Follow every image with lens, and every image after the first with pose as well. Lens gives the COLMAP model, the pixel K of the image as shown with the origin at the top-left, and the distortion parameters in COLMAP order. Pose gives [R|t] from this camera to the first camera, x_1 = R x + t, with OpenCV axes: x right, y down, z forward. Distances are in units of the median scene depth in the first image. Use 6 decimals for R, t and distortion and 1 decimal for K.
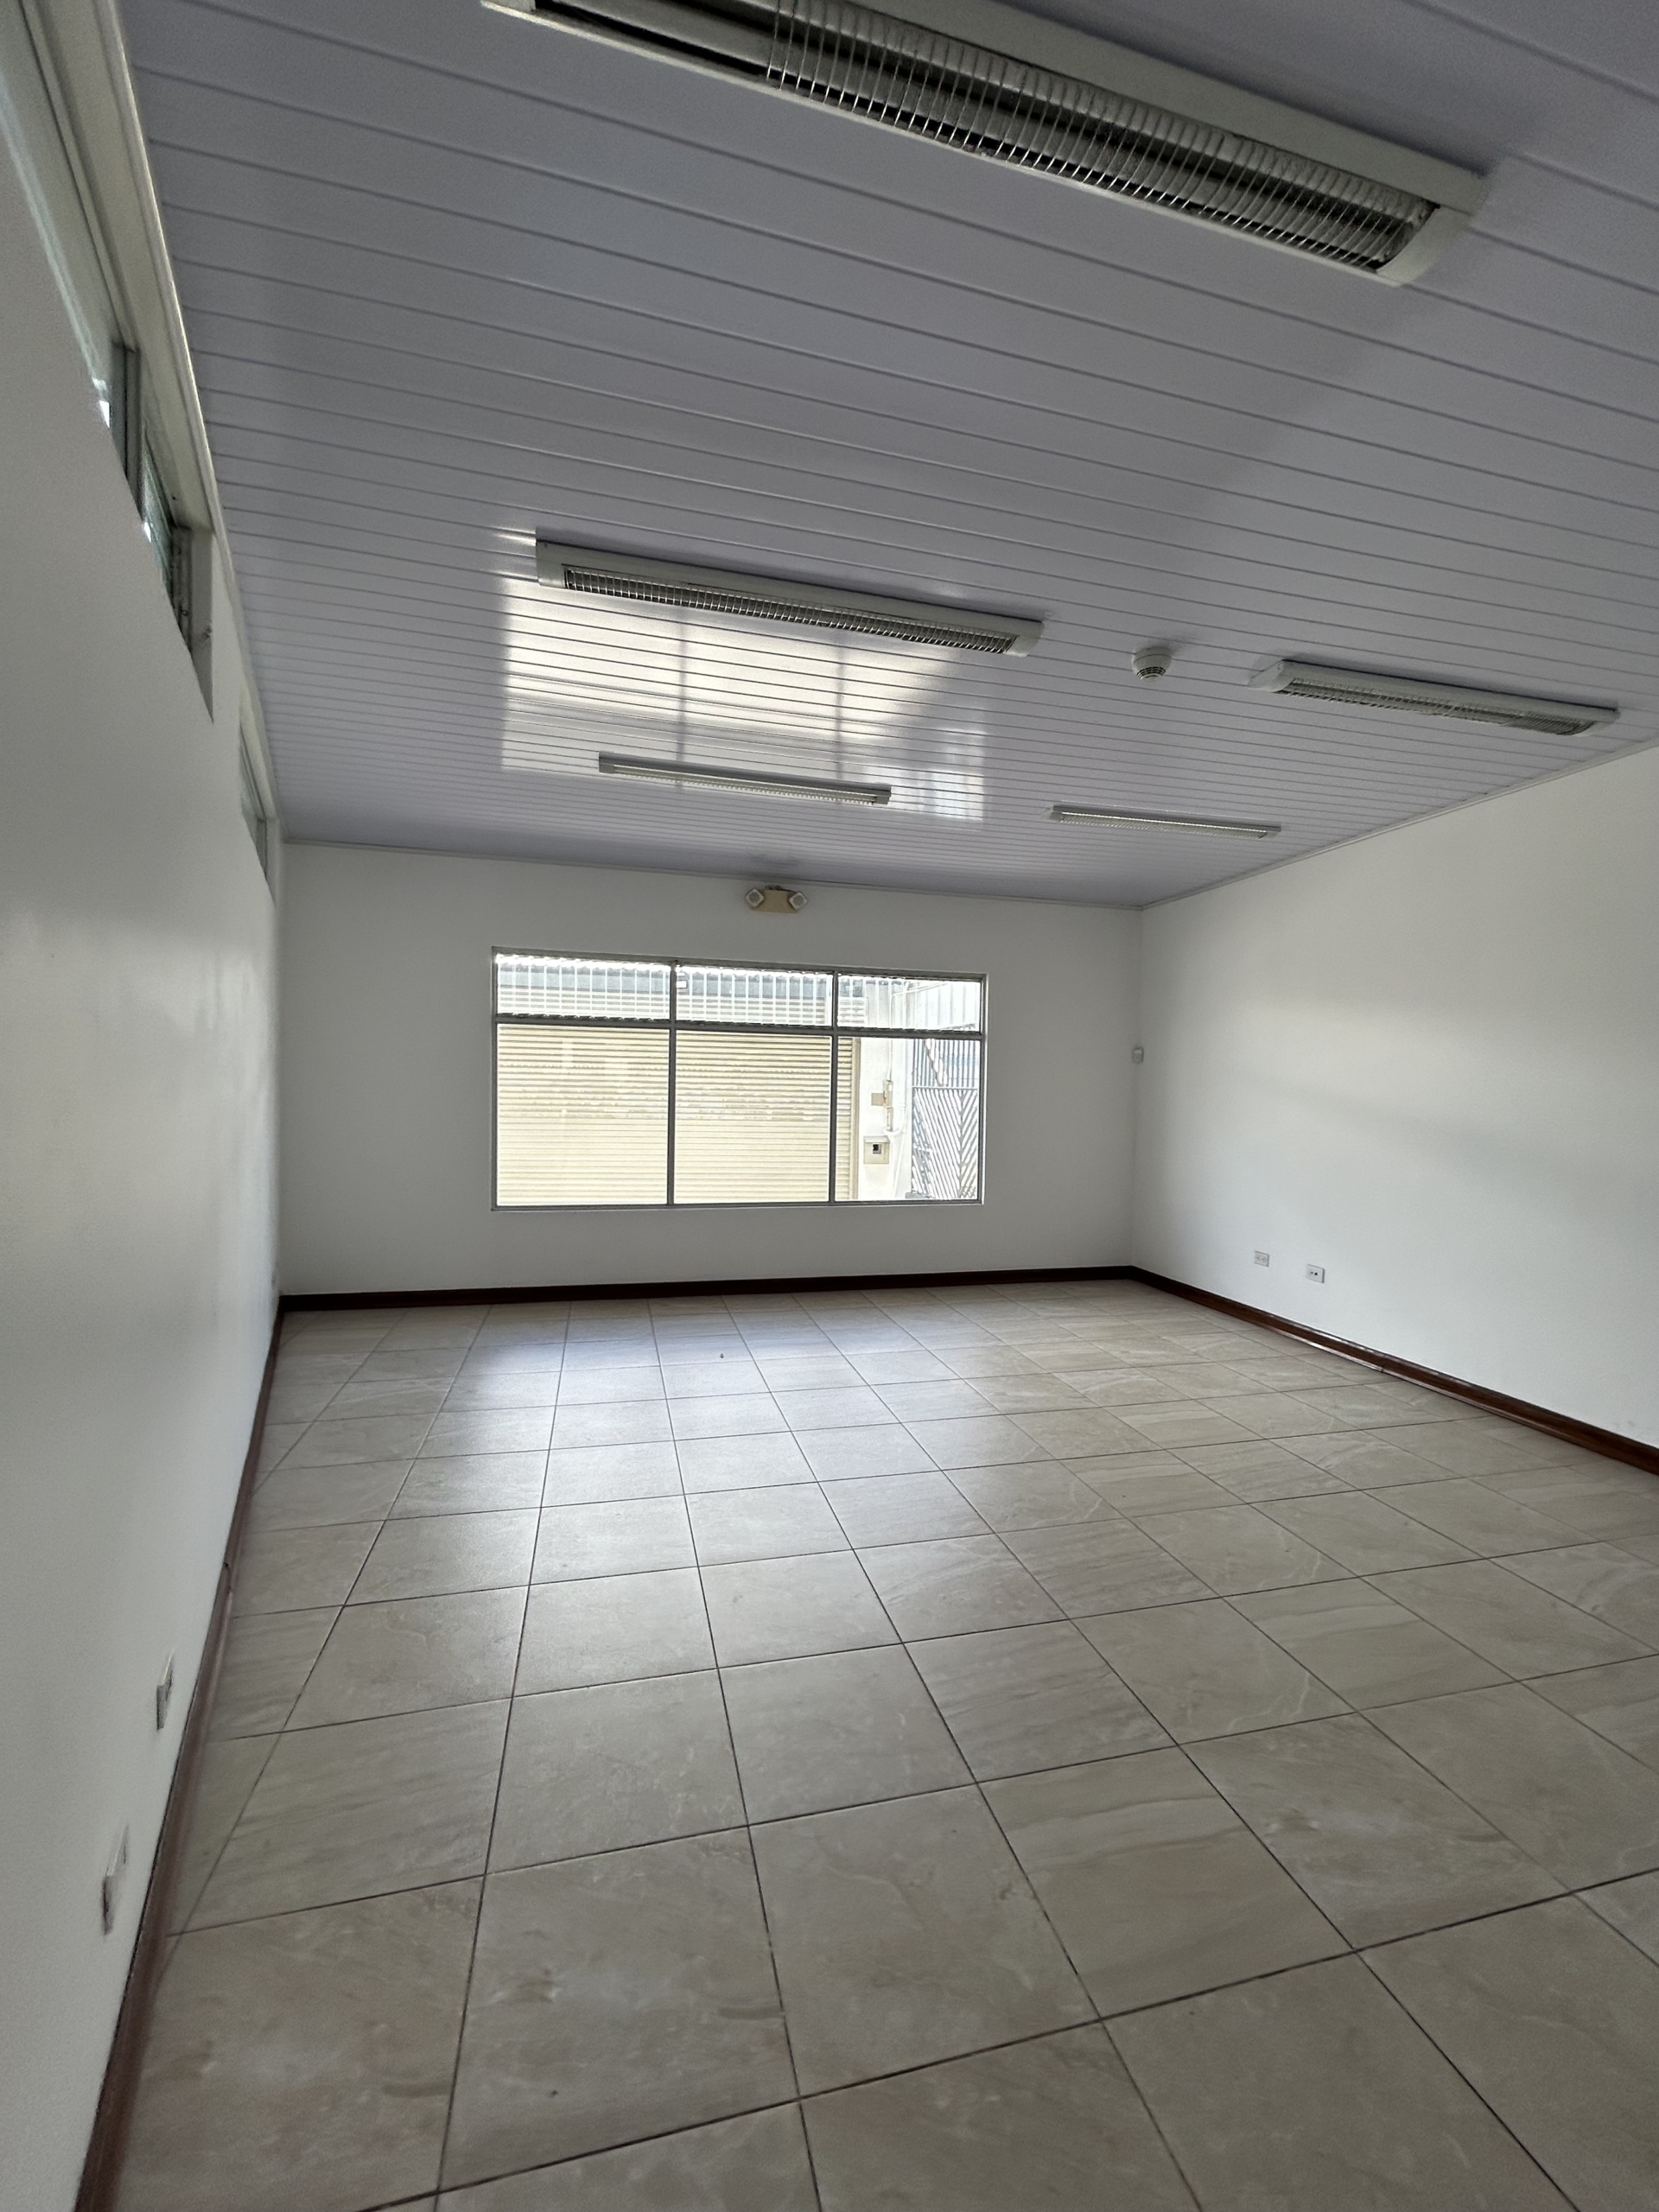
lens RADIAL K [[894.3, 0, 821.1], [0, 894.3, 1102.3], [0, 0, 1]] dist [-0.000622, 0.001056]
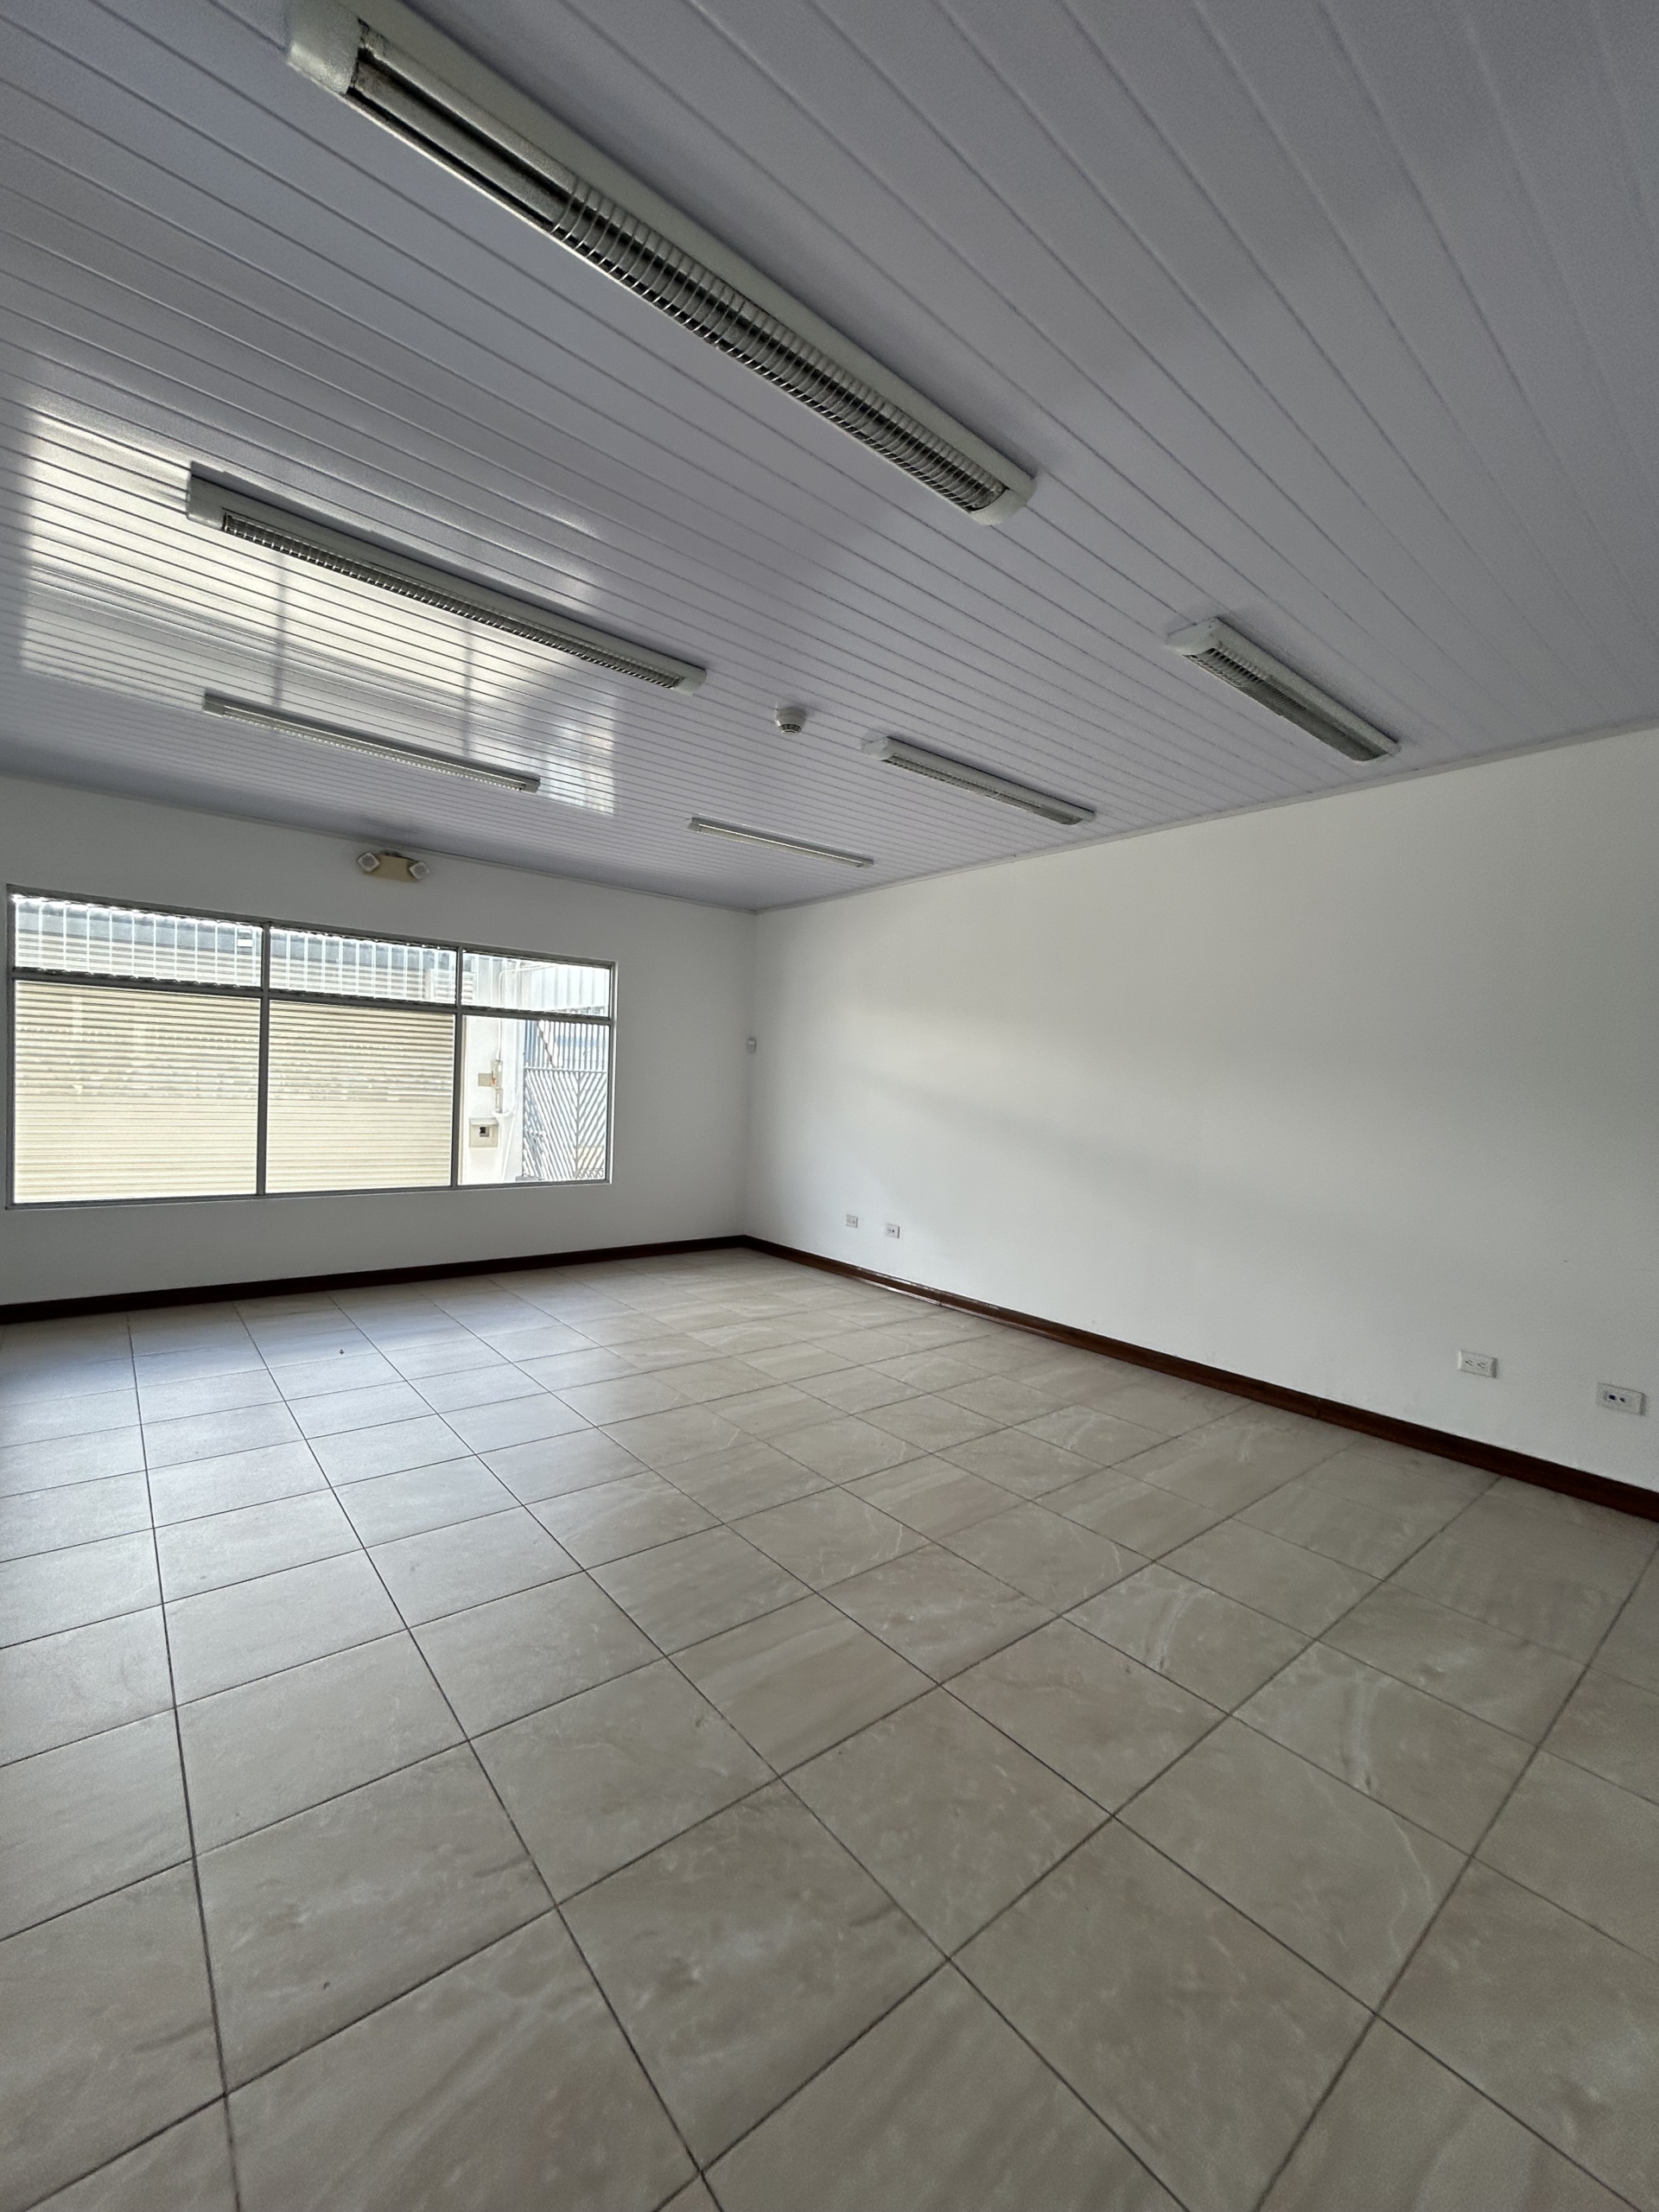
lens RADIAL K [[894.3, 0, 808.4], [0, 894.3, 1093.5], [0, 0, 1]] dist [-0.000622, 0.001056]
pose [[0.911116, 0.011292, 0.411996, -0.089151], [-0.015475, 0.999857, 0.006820, -0.003225], [-0.411860, -0.012589, 0.911160, -0.094109]]
